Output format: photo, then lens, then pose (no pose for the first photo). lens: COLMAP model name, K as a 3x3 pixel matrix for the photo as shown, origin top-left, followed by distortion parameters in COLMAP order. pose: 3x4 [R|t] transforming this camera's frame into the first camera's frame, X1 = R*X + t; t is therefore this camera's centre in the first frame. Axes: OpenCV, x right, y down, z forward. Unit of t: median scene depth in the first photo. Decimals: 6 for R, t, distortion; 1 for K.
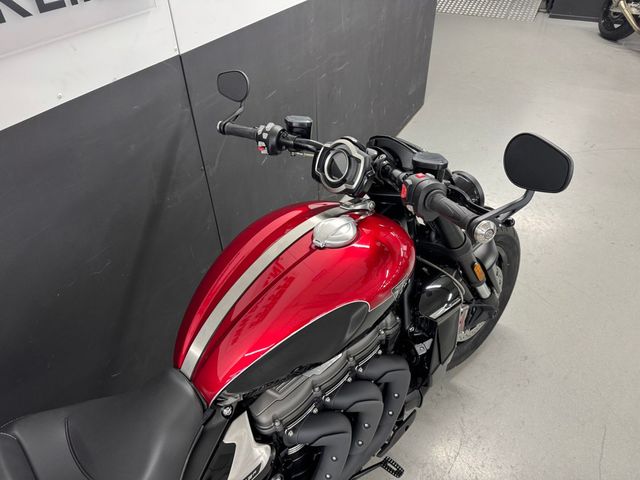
lens RADIAL K [[442.1, 0, 320.2], [0, 442.1, 239.2], [0, 0, 1]] dist [0.068242, -0.000064]
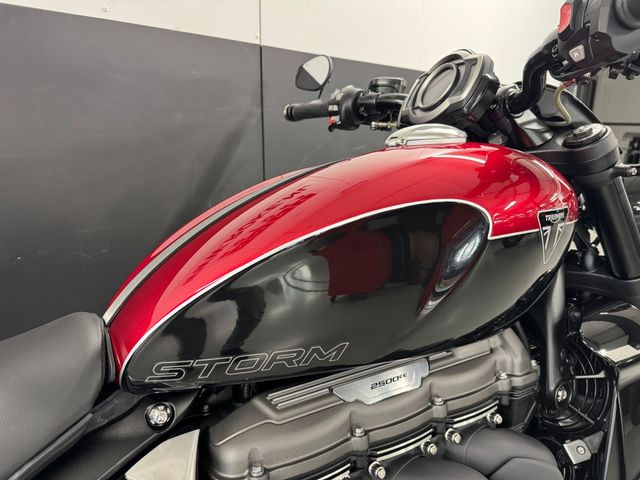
lens RADIAL K [[451.6, 0, 318.8], [0, 451.6, 243.5], [0, 0, 1]] dist [0.001467, -0.002032]
pose [[0.972015, 0.090845, -0.216642, 0.029491], [-0.167219, 0.915283, -0.366461, 0.275708], [0.164997, 0.392433, 0.904860, 0.402364]]
